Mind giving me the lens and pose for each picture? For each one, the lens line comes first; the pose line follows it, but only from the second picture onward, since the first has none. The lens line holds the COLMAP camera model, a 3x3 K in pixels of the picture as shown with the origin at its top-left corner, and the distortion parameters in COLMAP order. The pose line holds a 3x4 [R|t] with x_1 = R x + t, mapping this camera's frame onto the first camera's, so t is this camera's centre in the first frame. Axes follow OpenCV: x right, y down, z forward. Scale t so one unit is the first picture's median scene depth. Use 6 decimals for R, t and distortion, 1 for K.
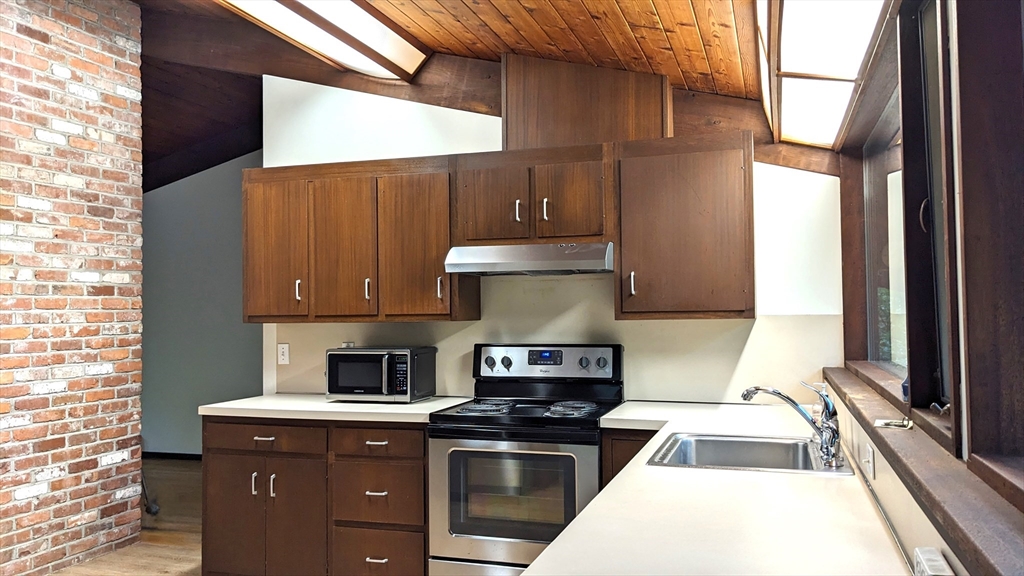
lens RADIAL K [[816.4, 0, 512.0], [0, 816.4, 288.0], [0, 0, 1]] dist [0.030892, -0.003168]
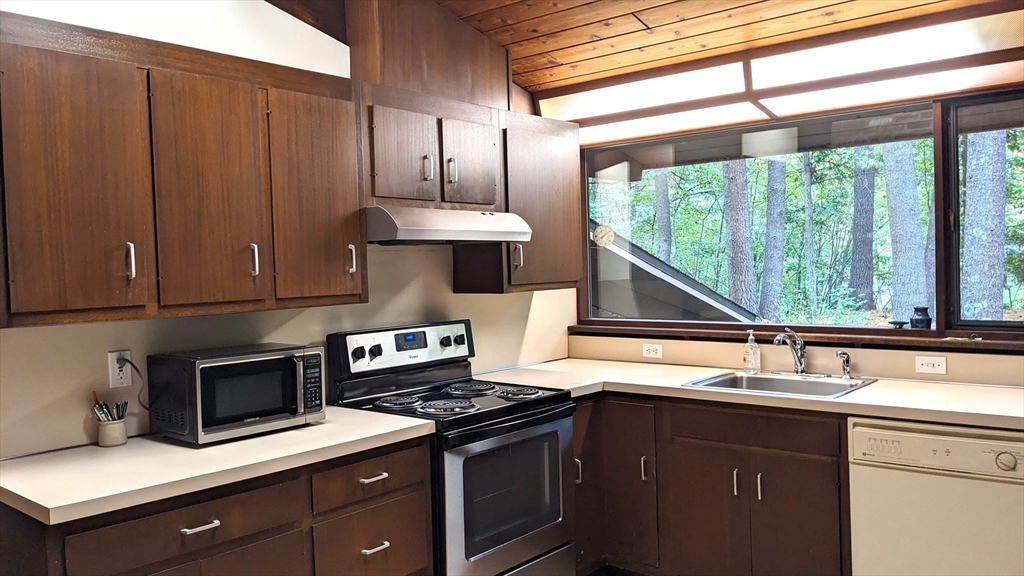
lens RADIAL K [[816.4, 0, 512.0], [0, 816.4, 288.0], [0, 0, 1]] dist [0.030892, -0.003168]
pose [[0.374340, -0.028902, 0.926841, -0.718352], [-0.003315, 0.999466, 0.032505, 0.001051], [-0.927286, -0.015240, 0.374044, 0.581198]]
